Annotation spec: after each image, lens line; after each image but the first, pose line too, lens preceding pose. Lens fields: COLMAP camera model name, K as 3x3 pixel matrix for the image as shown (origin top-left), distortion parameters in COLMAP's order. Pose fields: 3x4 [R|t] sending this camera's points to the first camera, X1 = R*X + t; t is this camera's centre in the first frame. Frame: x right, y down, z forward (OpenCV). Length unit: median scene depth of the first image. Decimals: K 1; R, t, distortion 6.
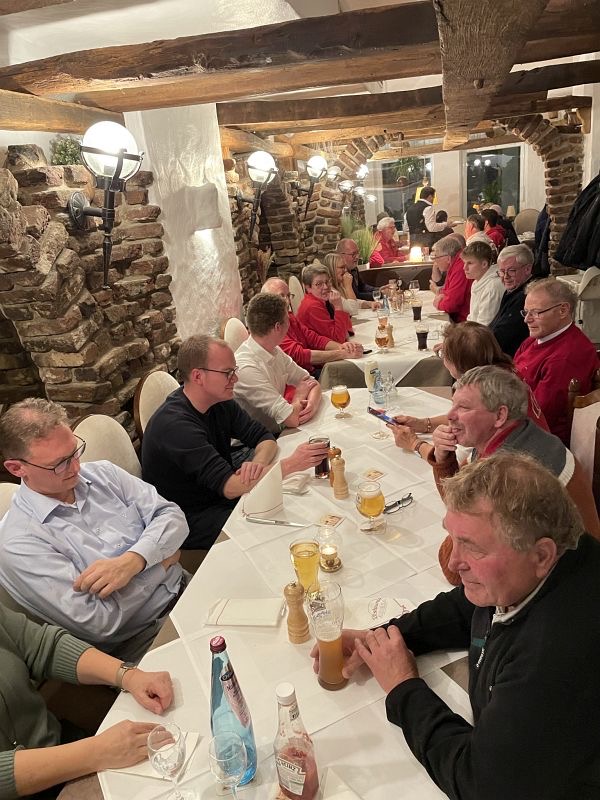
lens RADIAL K [[627.5, 0, 299.5], [0, 627.5, 400.2], [0, 0, 1]] dist [0.065896, -0.069354]
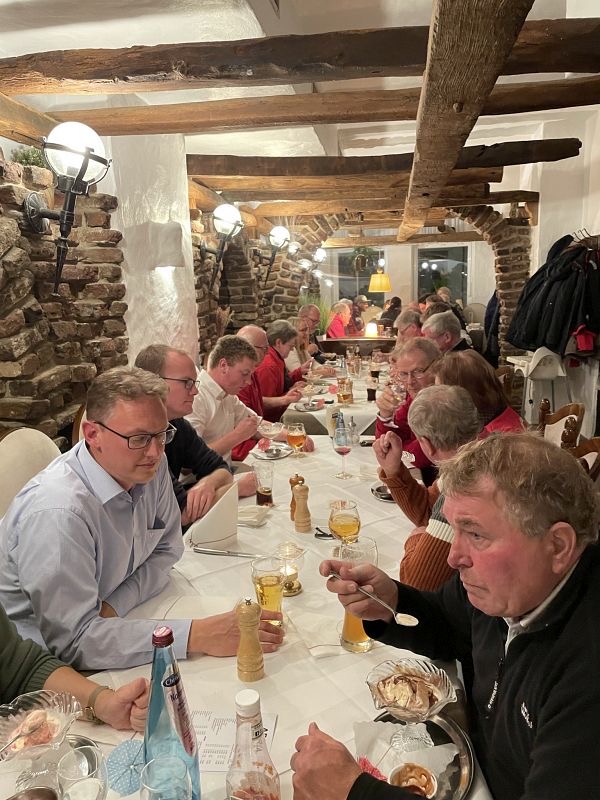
lens RADIAL K [[627.5, 0, 302.1], [0, 627.5, 395.5], [0, 0, 1]] dist [0.065896, -0.069354]
pose [[0.994637, 0.057026, 0.086284, -0.015711], [-0.042502, 0.985929, -0.161669, 0.078831], [-0.094290, 0.157135, 0.983066, 0.062766]]
